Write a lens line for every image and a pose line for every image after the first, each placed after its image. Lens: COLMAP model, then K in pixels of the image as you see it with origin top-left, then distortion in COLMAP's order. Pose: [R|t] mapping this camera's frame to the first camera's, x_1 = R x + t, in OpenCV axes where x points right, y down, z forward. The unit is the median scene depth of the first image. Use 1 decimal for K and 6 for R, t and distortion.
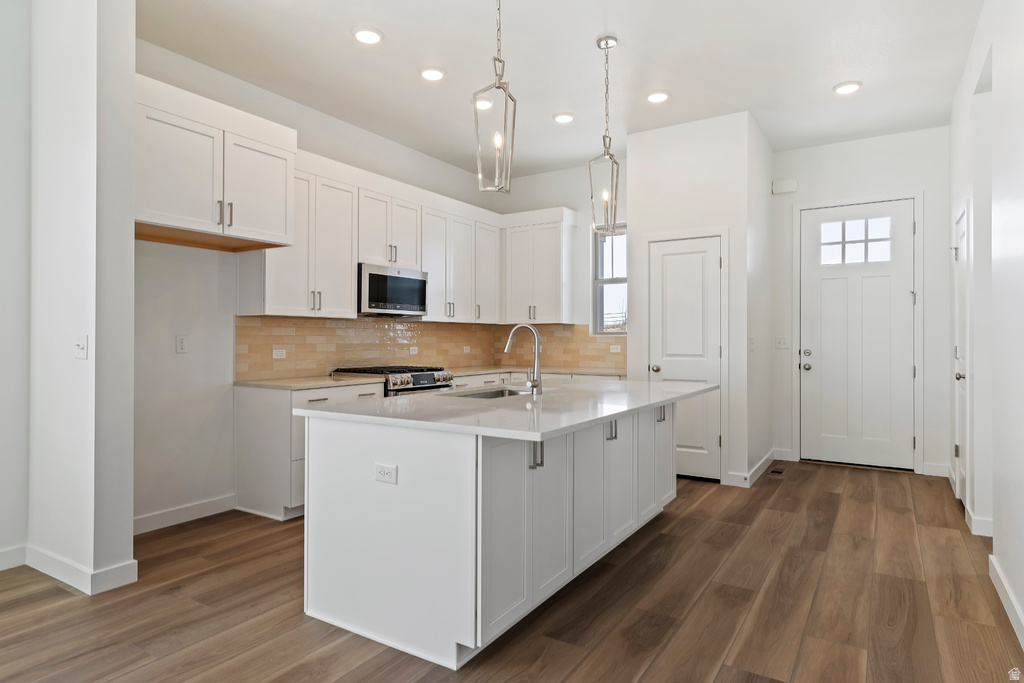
lens RADIAL K [[586.8, 0, 512.2], [0, 586.8, 337.7], [0, 0, 1]] dist [0.001343, -0.002132]
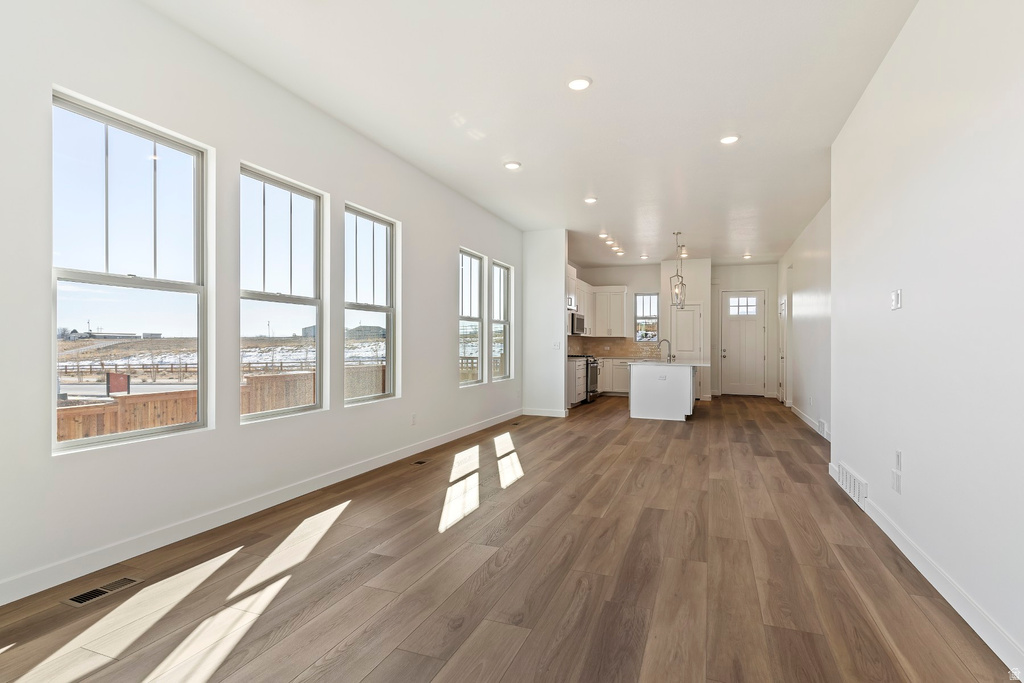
lens RADIAL K [[518.7, 0, 507.9], [0, 518.7, 344.5], [0, 0, 1]] dist [0.000265, -0.001248]
pose [[0.980970, 0.008191, 0.193986, -0.946487], [-0.009301, 0.999945, 0.004812, -0.001293], [-0.193936, -0.006525, 0.980993, -1.116825]]
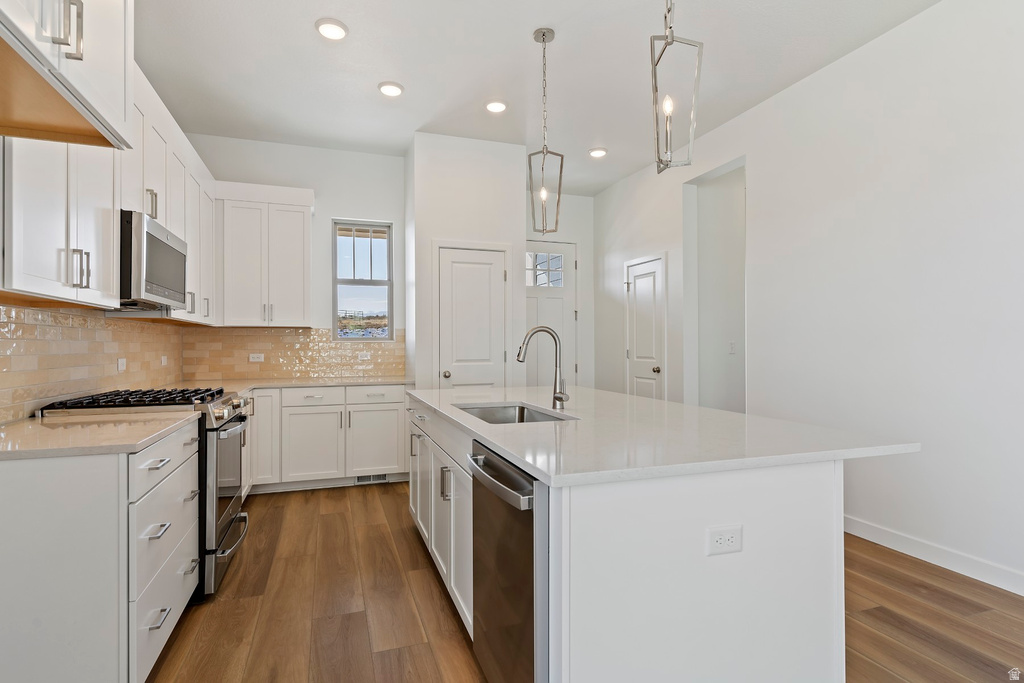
lens RADIAL K [[518.7, 0, 508.3], [0, 518.7, 343.5], [0, 0, 1]] dist [0.000265, -0.001248]
pose [[0.619982, 0.001125, 0.784615, -0.412302], [0.000402, 0.999998, -0.001751, 0.001196], [-0.784616, 0.001401, 0.619980, 0.398368]]
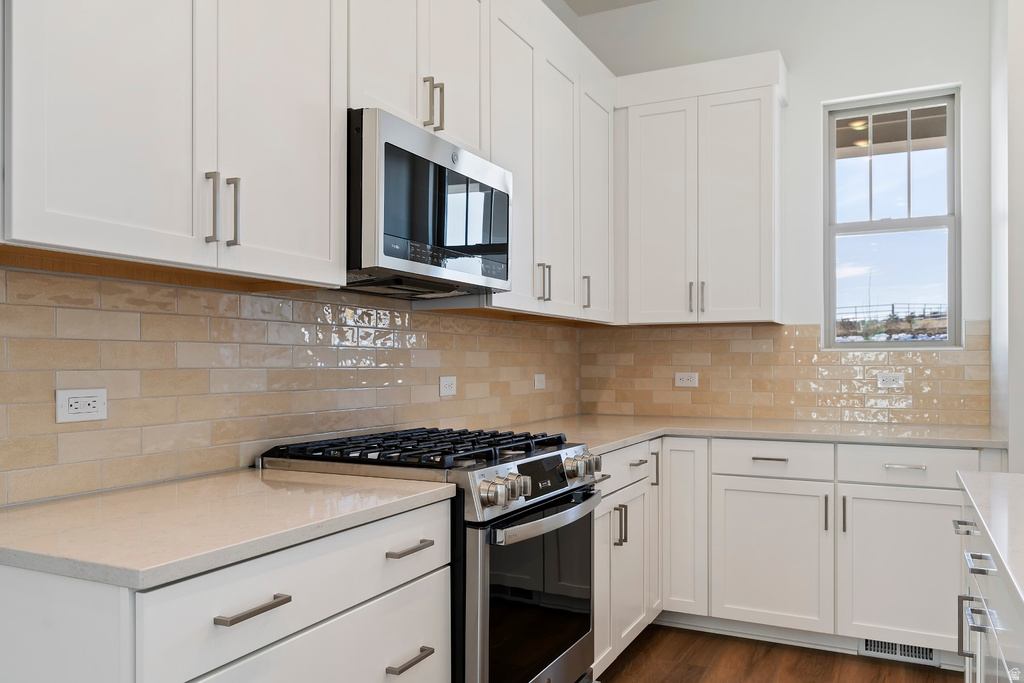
lens RADIAL K [[785.3, 0, 507.2], [0, 785.3, 362.8], [0, 0, 1]] dist [0.000008, -0.001791]
pose [[0.994510, 0.000128, 0.104643, -0.218325], [-0.000395, 0.999997, 0.002528, 0.006134], [-0.104642, -0.002556, 0.994507, 0.564564]]
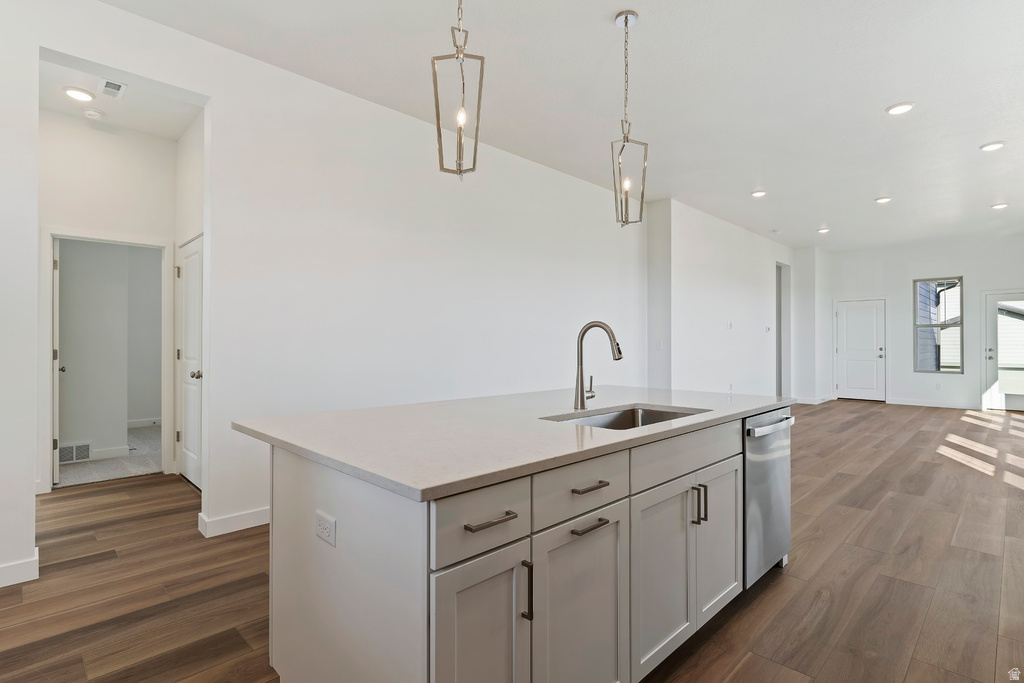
lens RADIAL K [[518.7, 0, 509.6], [0, 518.7, 341.3], [0, 0, 1]] dist [0.000265, -0.001248]
pose [[-0.975718, -0.001535, 0.219023, -0.012370], [-0.003403, 0.999961, -0.008149, 0.006875], [-0.219002, -0.008696, -0.975686, 1.224953]]
